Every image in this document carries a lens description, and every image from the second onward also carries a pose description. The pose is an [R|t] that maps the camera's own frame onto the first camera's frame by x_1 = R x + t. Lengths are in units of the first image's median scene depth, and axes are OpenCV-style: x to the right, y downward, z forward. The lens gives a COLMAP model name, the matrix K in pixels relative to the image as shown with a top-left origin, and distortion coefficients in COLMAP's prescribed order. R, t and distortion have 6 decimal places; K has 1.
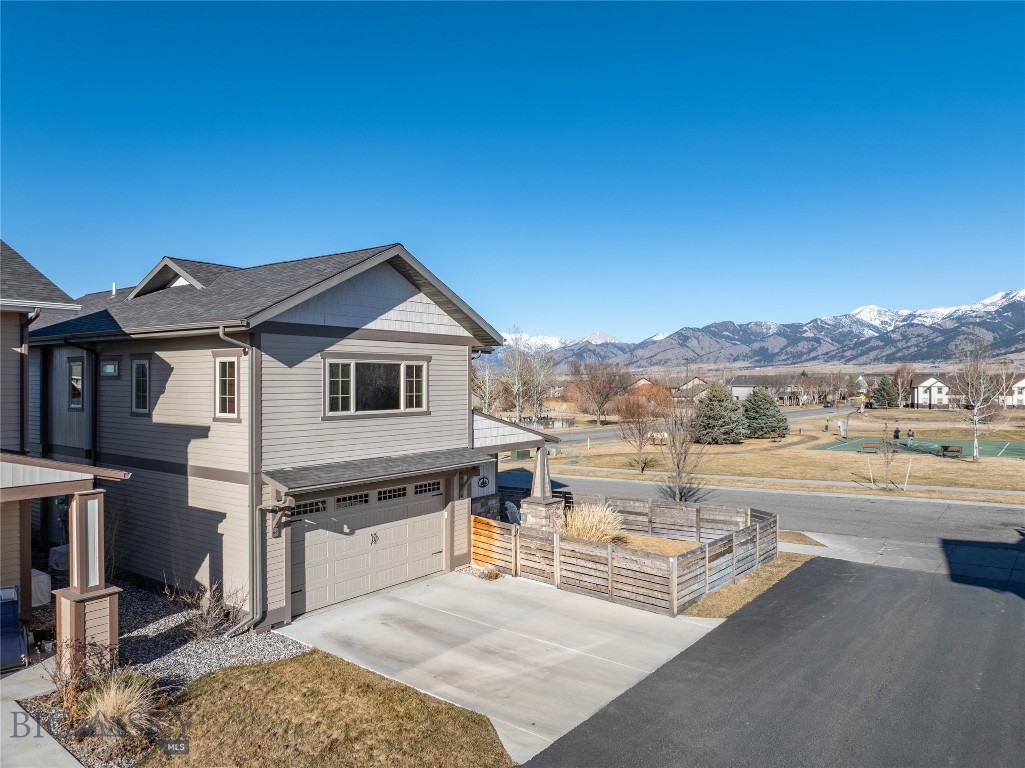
lens RADIAL K [[738.9, 0, 507.2], [0, 738.9, 383.1], [0, 0, 1]] dist [-0.046234, 0.000292]
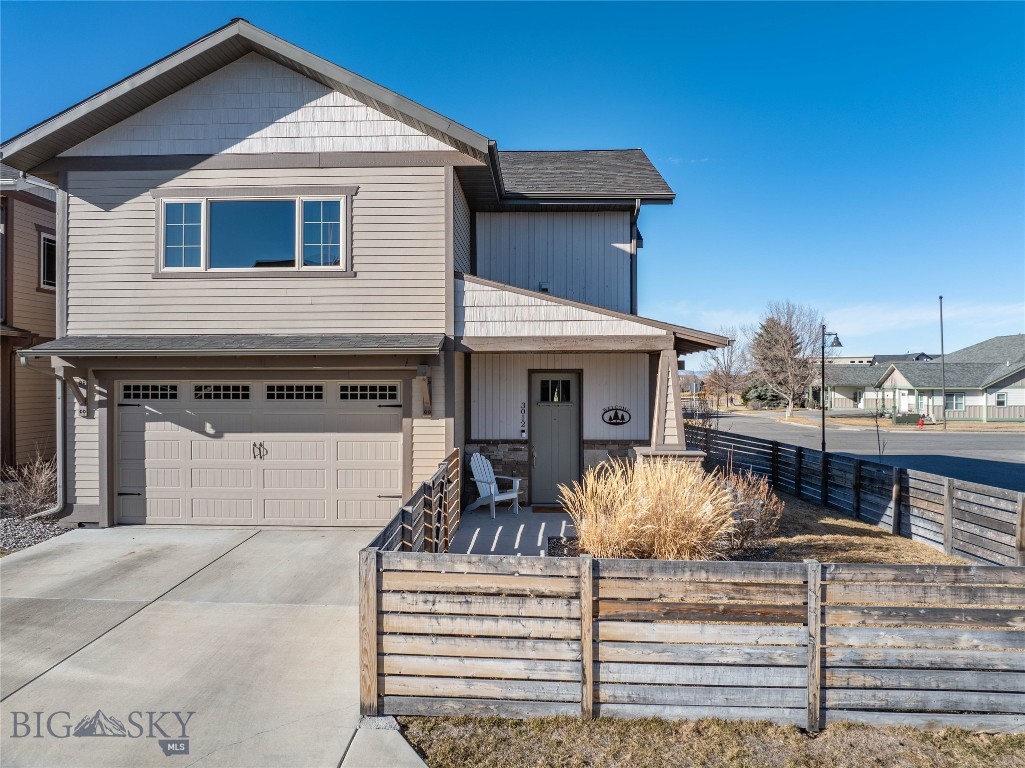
lens RADIAL K [[738.9, 0, 512.3], [0, 738.9, 379.7], [0, 0, 1]] dist [-0.046234, 0.000292]
pose [[0.576013, 0.013431, -0.817330, 0.506203], [-0.006033, 0.999908, 0.012180, 0.124618], [0.817418, -0.002085, 0.576041, 0.743712]]
